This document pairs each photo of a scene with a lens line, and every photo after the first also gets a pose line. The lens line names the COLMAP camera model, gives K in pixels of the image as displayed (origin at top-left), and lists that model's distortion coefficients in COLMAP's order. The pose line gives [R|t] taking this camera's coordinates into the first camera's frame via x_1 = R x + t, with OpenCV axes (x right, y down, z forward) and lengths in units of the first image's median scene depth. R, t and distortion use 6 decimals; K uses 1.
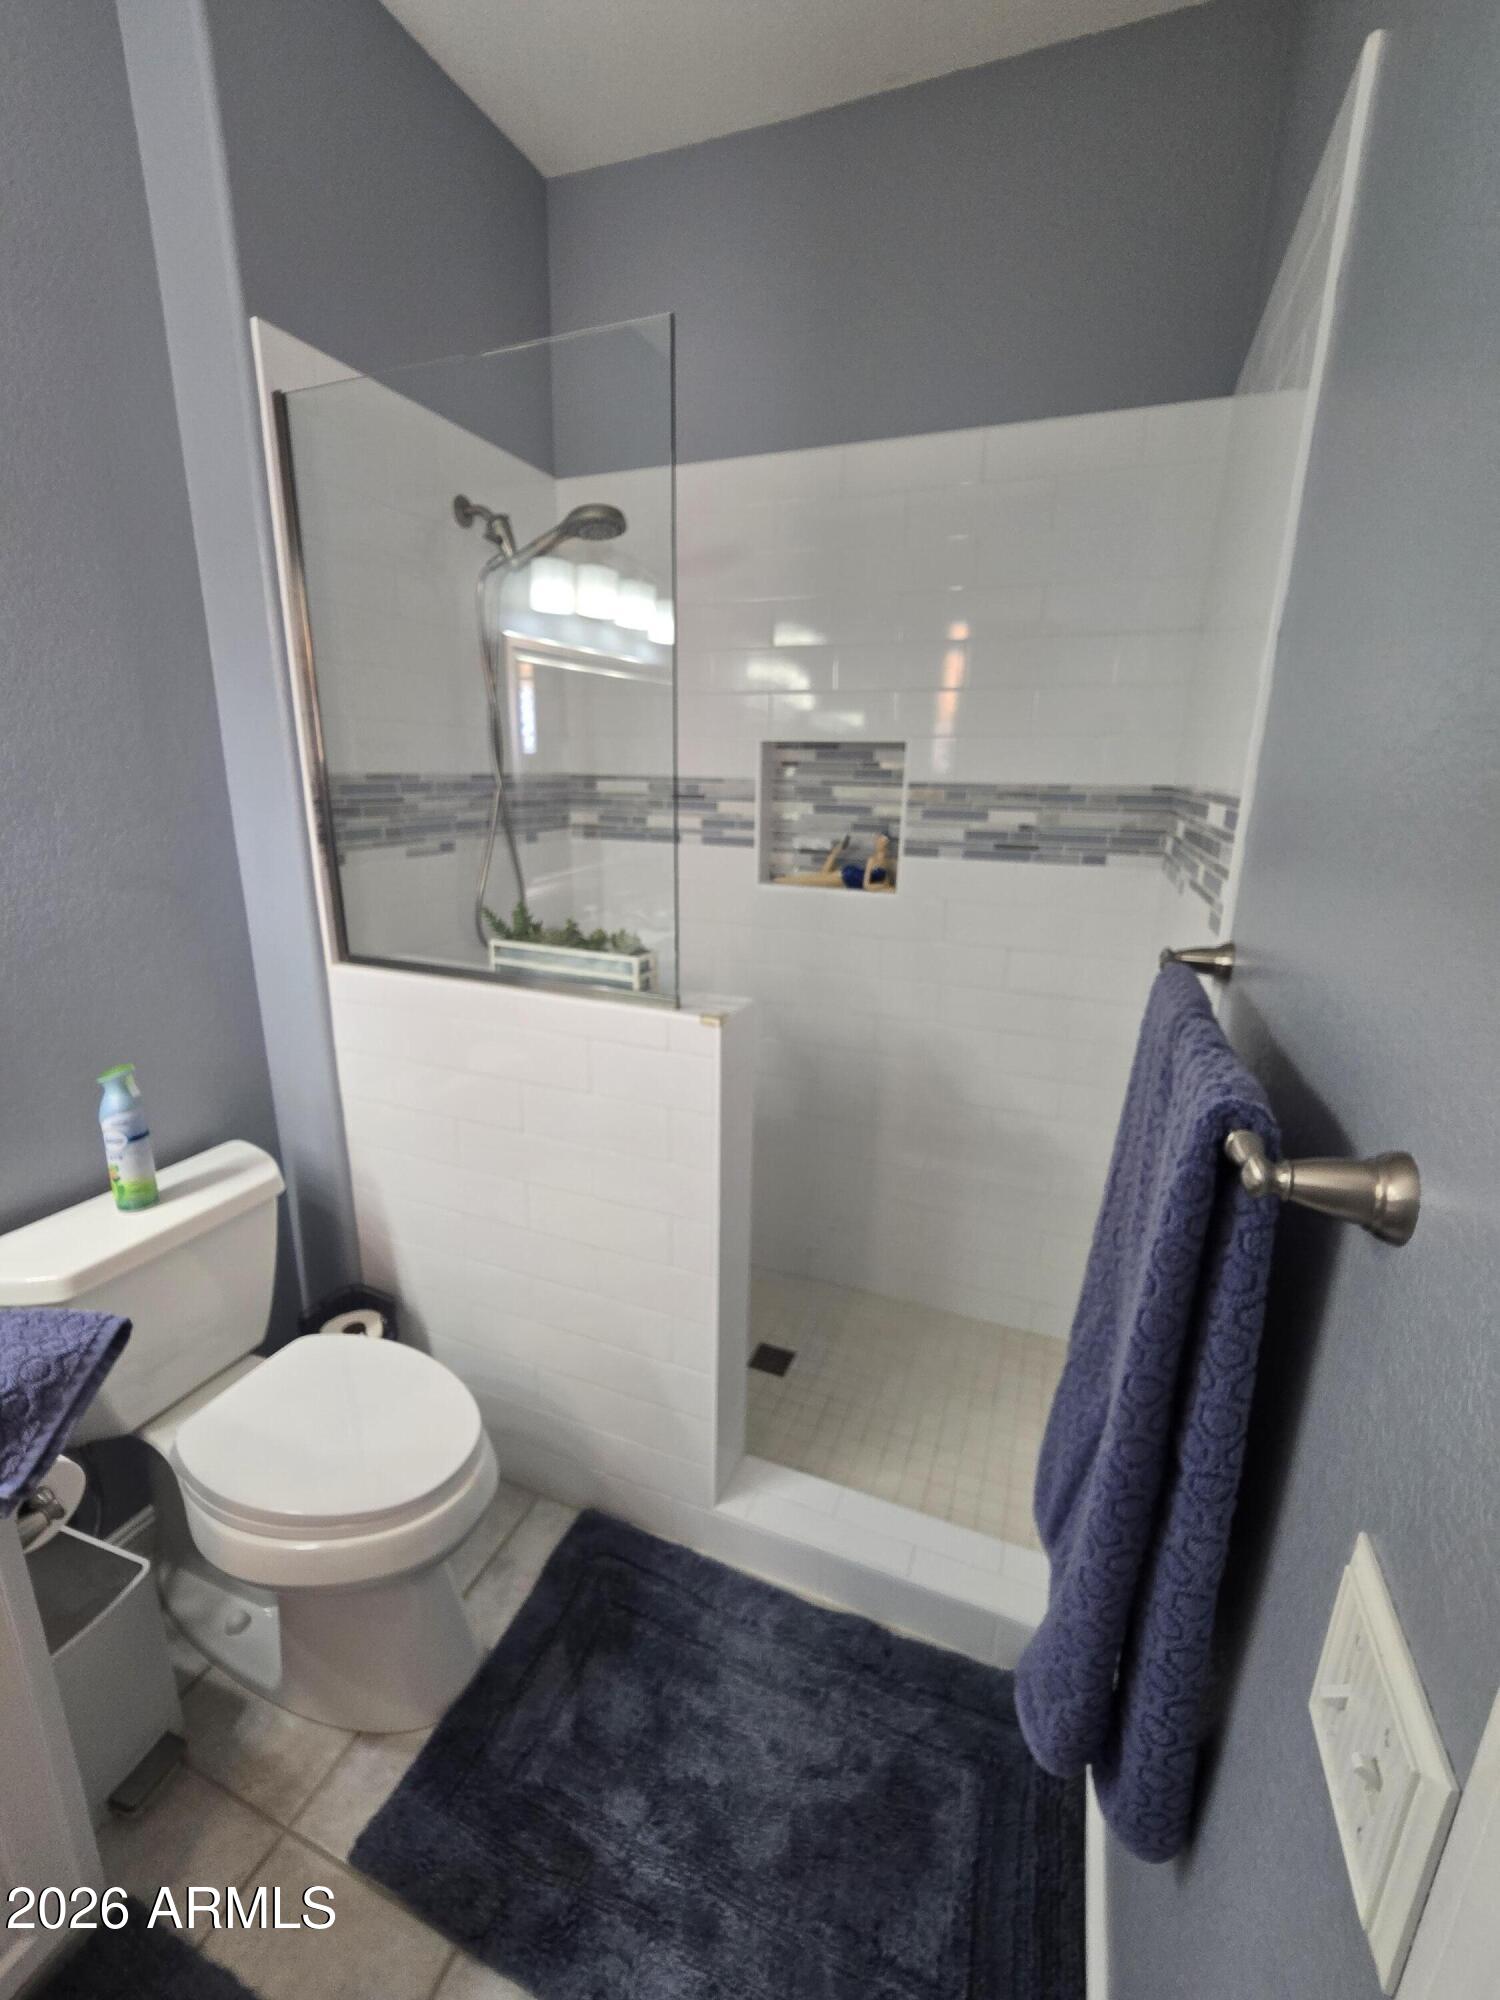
lens RADIAL K [[829.9, 0, 735.0], [0, 829.9, 994.9], [0, 0, 1]] dist [-0.004727, -0.000066]
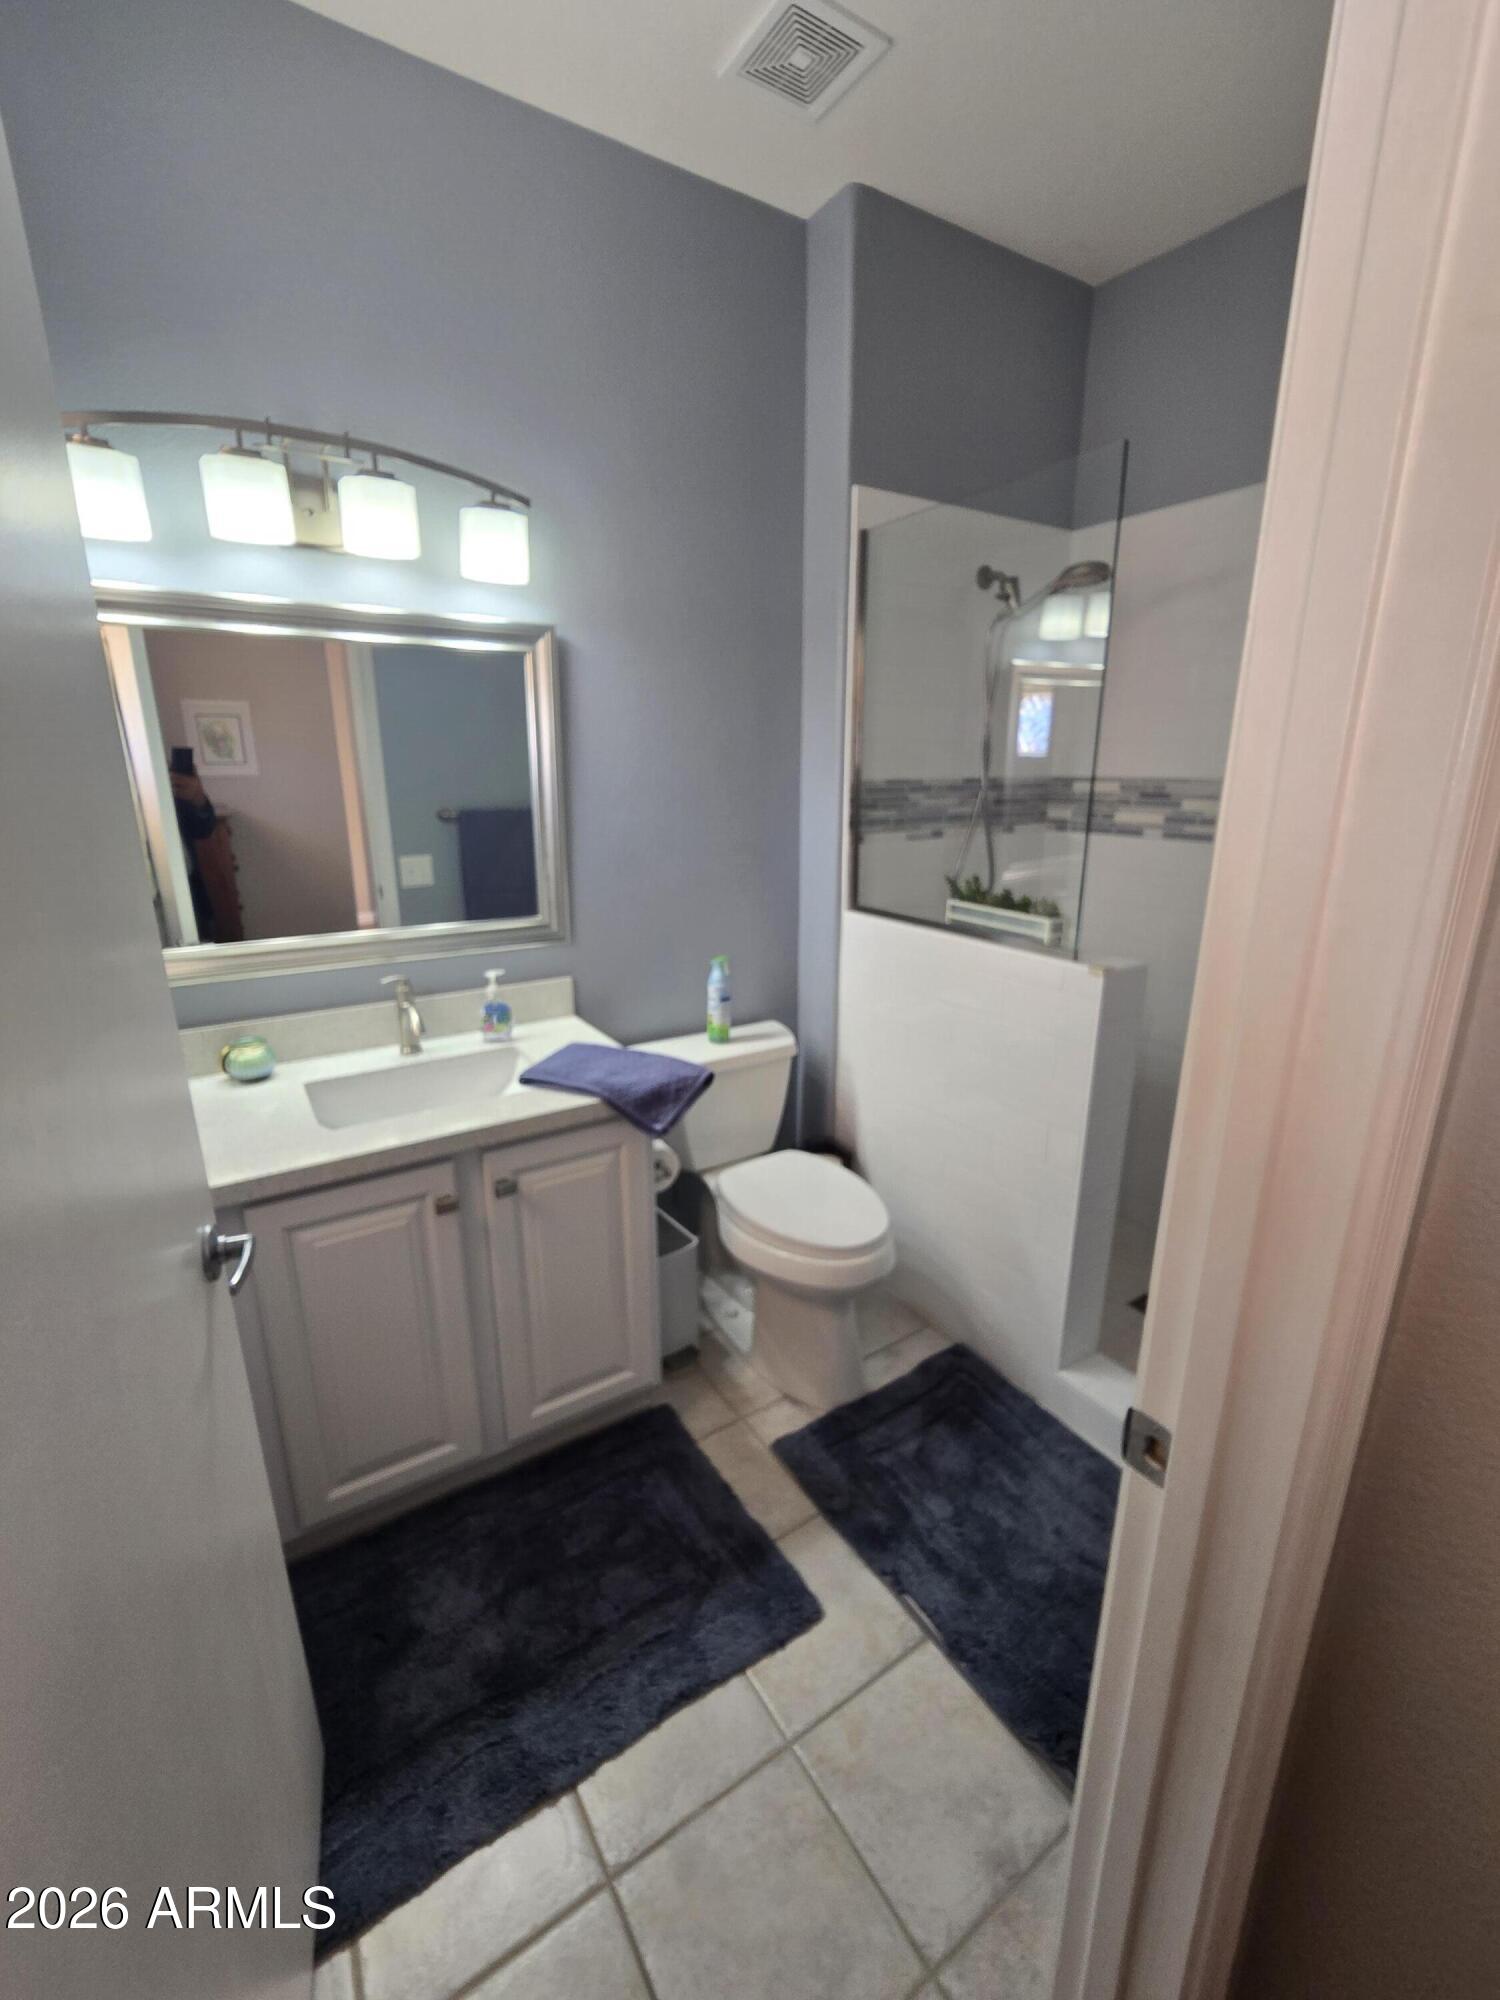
lens RADIAL K [[820.3, 0, 737.8], [0, 820.3, 998.7], [0, 0, 1]] dist [-0.003062, -0.000566]
pose [[0.814030, 0.140016, -0.563693, 0.197418], [-0.134672, 0.989561, 0.051317, 0.068511], [0.564994, 0.034140, 0.824388, -0.296481]]
